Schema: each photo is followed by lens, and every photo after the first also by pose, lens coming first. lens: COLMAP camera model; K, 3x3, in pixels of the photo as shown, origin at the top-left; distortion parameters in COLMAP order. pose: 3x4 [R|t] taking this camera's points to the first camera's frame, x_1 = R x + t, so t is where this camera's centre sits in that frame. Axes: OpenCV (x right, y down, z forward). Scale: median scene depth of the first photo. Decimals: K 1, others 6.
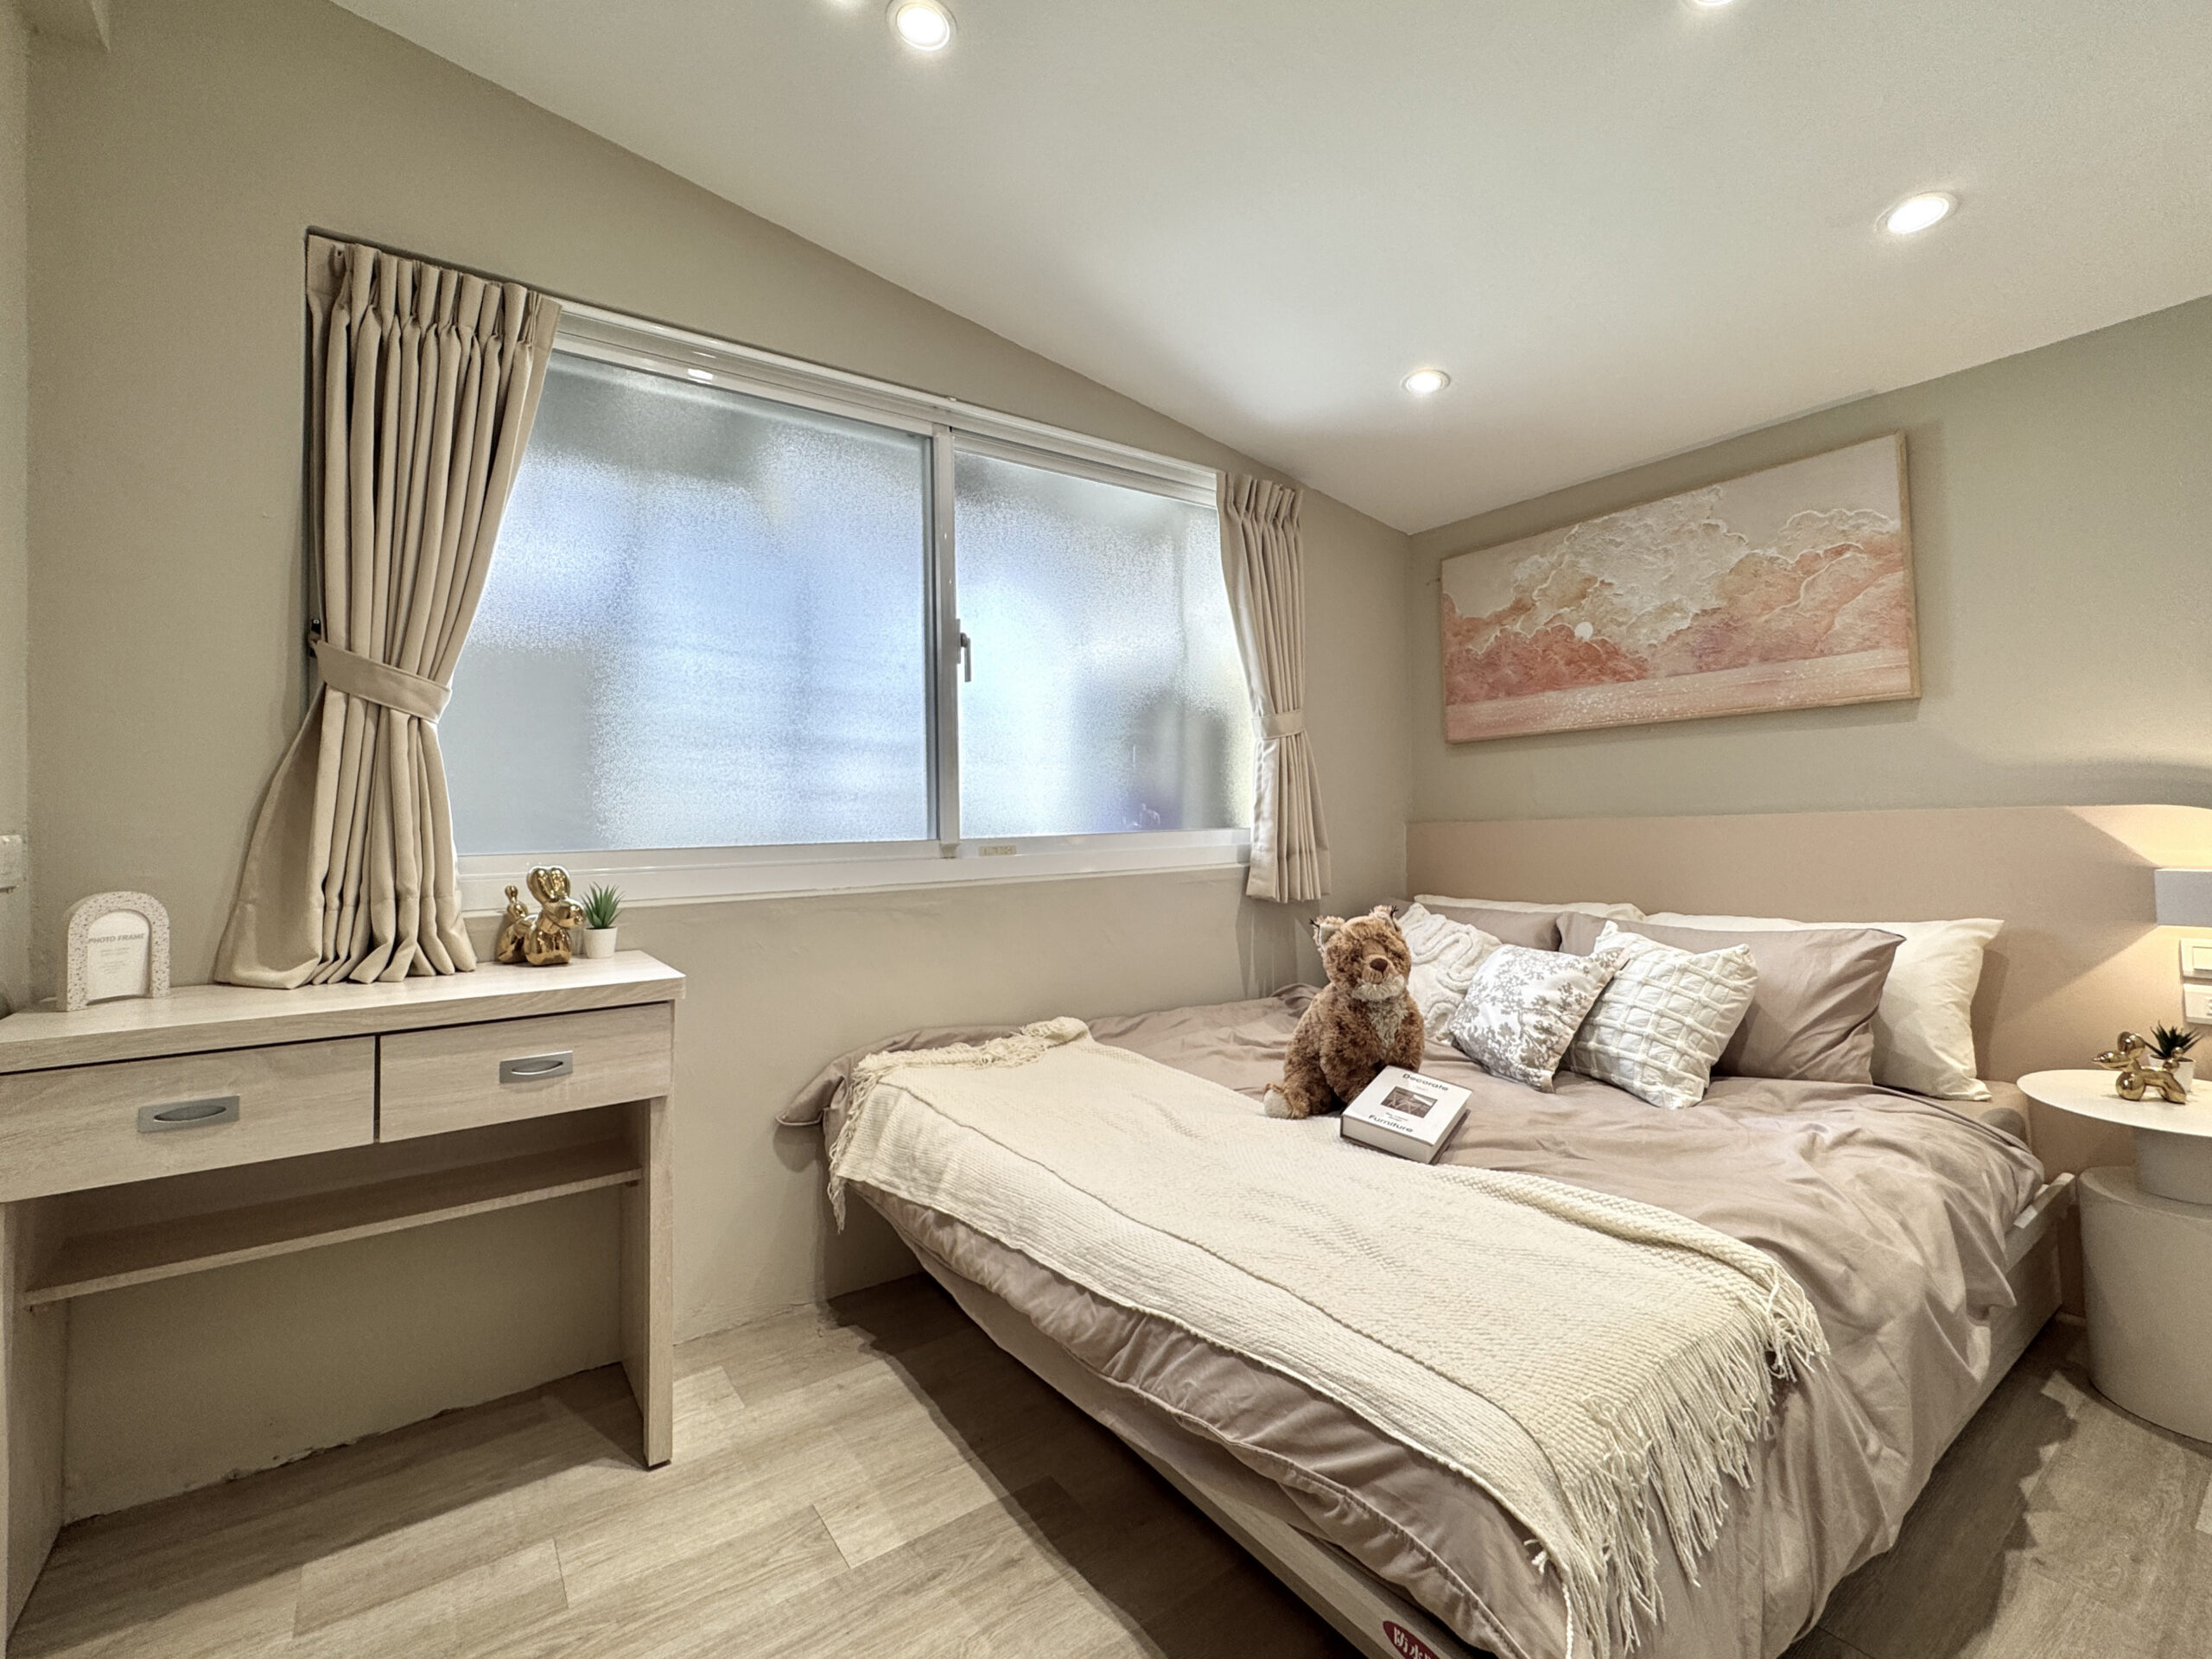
lens RADIAL K [[975.5, 0, 1105.5], [0, 975.5, 739.4], [0, 0, 1]] dist [0.000771, 0.000131]
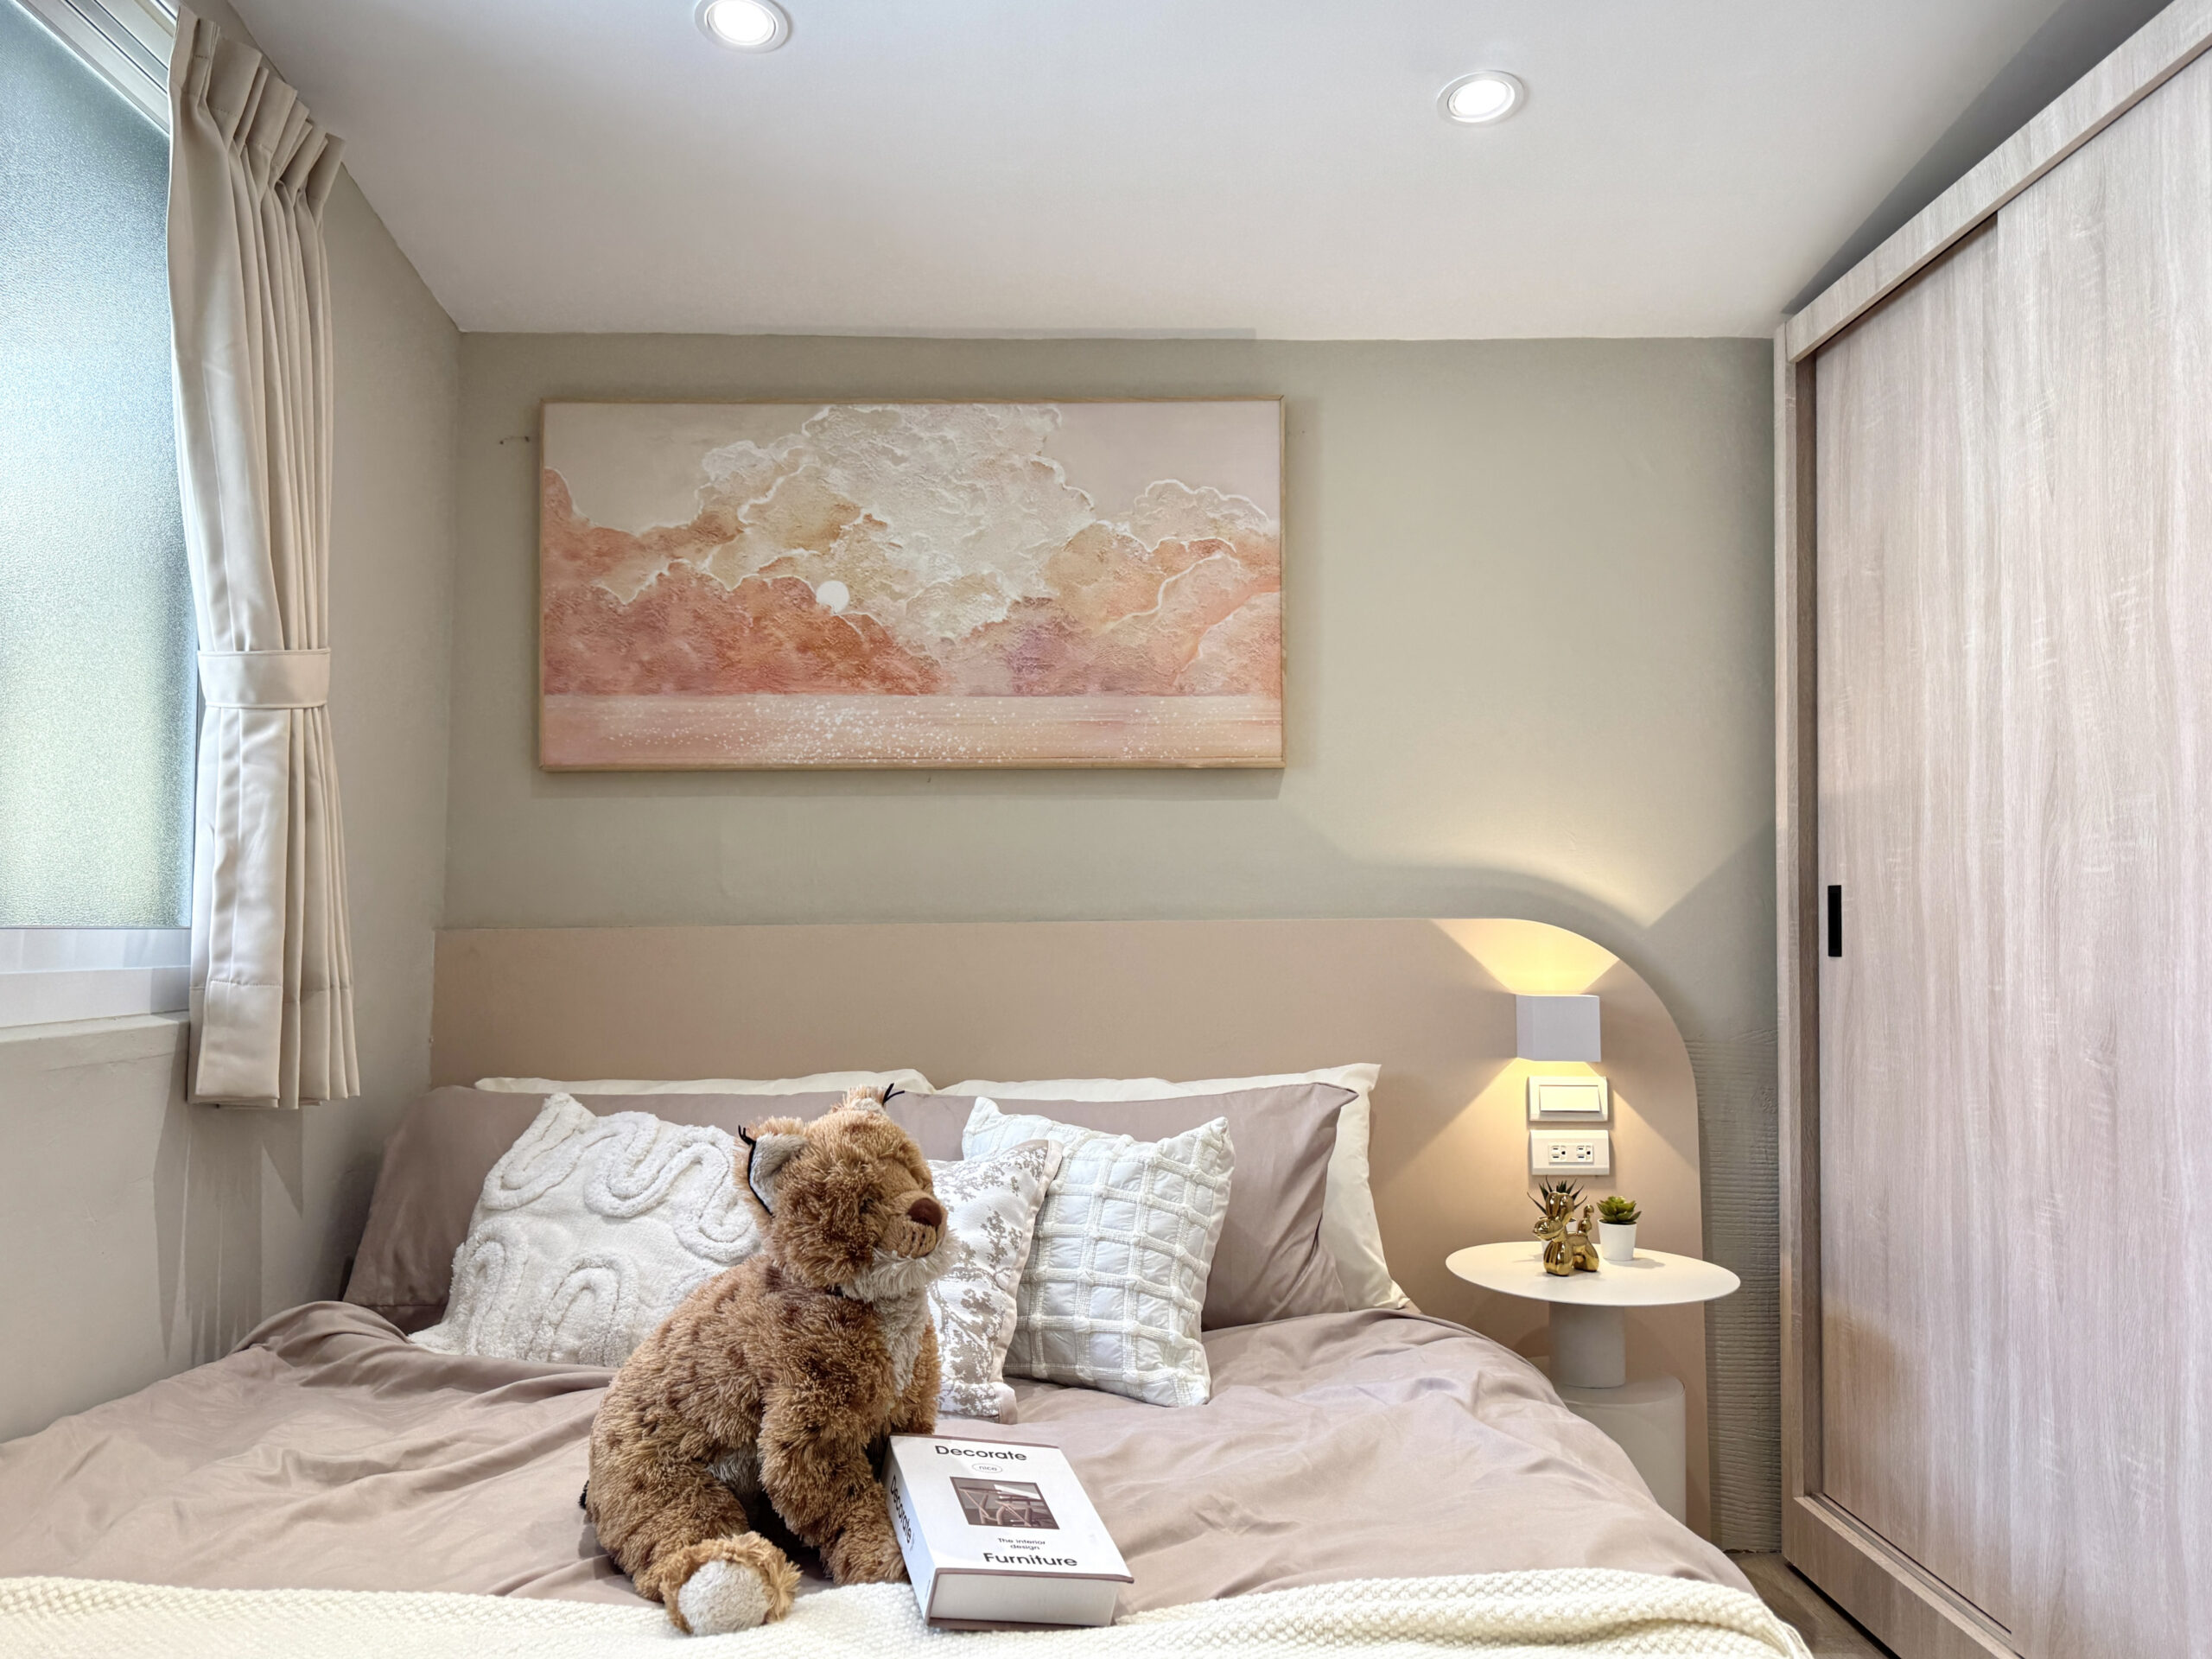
lens RADIAL K [[1651.7, 0, 1106.0], [0, 1651.7, 829.5], [0, 0, 1]] dist [0.180086, -0.337486]
pose [[0.566995, 0.075443, 0.820259, -0.240874], [-0.081232, 0.996064, -0.035461, 0.054038], [-0.819706, -0.046525, 0.570891, 0.363220]]
